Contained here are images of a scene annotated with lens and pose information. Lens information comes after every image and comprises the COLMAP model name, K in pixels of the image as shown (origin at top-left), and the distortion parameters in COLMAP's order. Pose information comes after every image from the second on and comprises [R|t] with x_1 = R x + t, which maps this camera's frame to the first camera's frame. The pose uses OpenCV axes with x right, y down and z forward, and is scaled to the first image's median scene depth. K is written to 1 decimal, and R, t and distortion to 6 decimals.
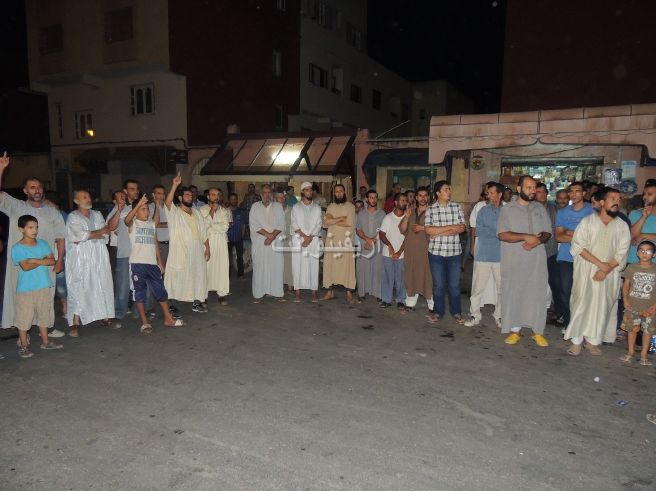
lens RADIAL K [[466.5, 0, 328.0], [0, 466.5, 245.5], [0, 0, 1]] dist [-0.013650, -0.005928]
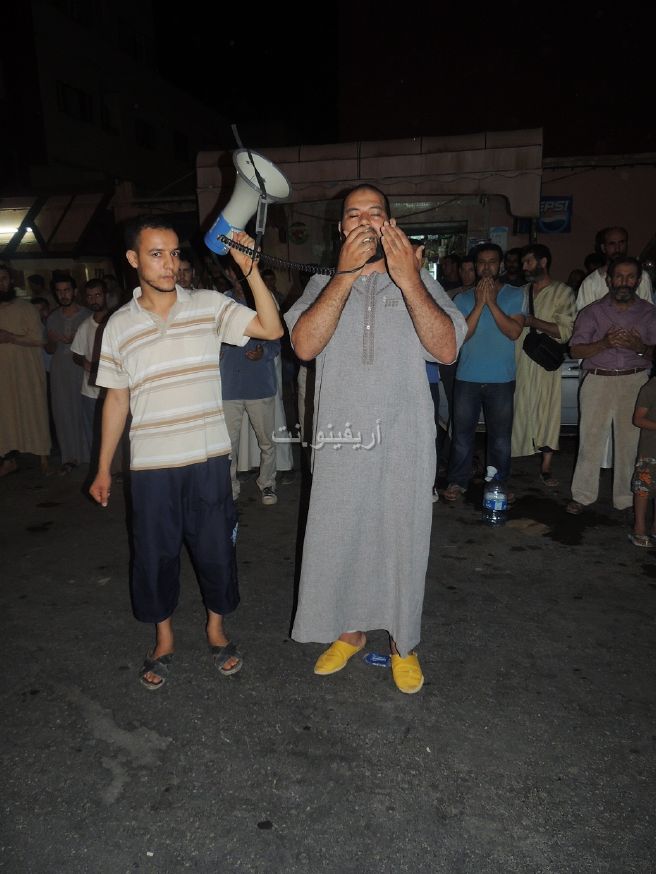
lens RADIAL K [[621.6, 0, 328.0], [0, 621.6, 437.0], [0, 0, 1]] dist [-0.013650, -0.005928]
pose [[0.963727, -0.091496, 0.250718, 0.170626], [0.060229, 0.989726, 0.129671, -0.003200], [-0.260007, -0.109867, 0.959336, 0.159229]]
